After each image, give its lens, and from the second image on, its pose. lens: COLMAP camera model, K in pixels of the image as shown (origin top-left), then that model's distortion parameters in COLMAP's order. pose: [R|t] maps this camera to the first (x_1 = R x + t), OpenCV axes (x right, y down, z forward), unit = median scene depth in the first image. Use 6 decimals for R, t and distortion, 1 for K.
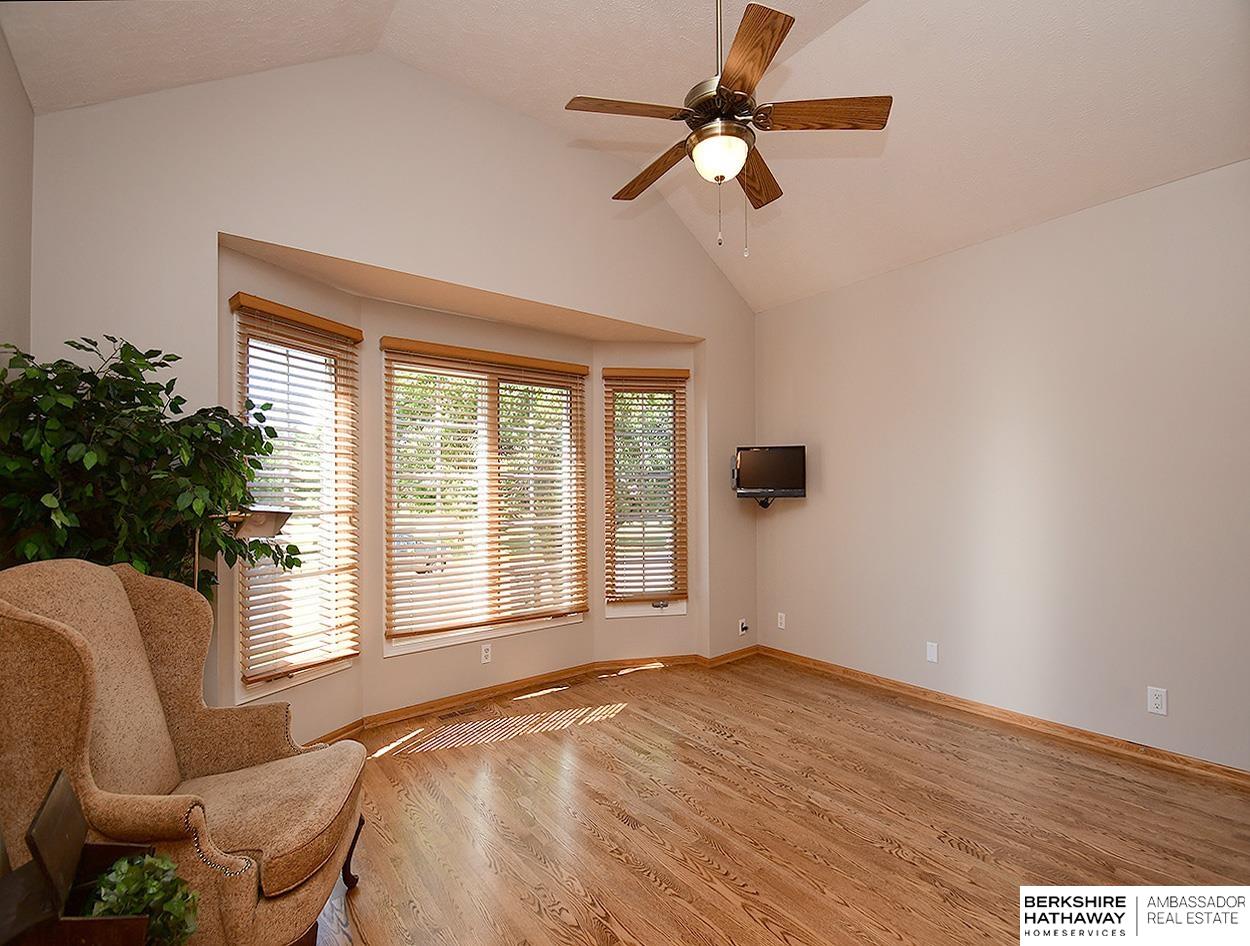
lens RADIAL K [[574.1, 0, 623.6], [0, 574.1, 479.3], [0, 0, 1]] dist [0.000218, -0.000306]
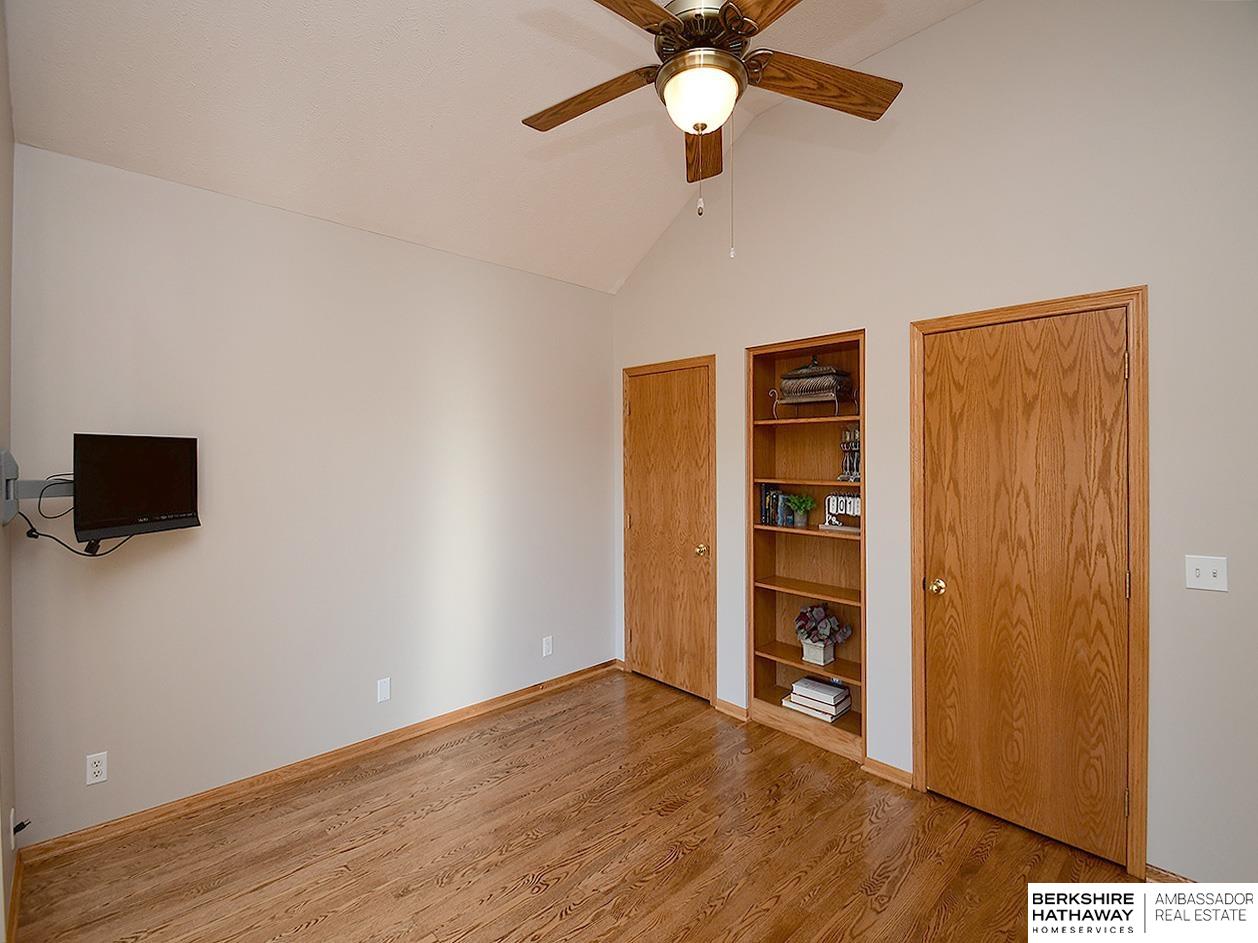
lens RADIAL K [[558.5, 0, 628.3], [0, 558.5, 457.6], [0, 0, 1]] dist [0.001105, 0.000040]
pose [[-0.095005, 0.010314, 0.995423, -0.381671], [-0.019023, 0.999745, -0.012174, -0.052863], [-0.995295, -0.020092, -0.094785, 0.796061]]
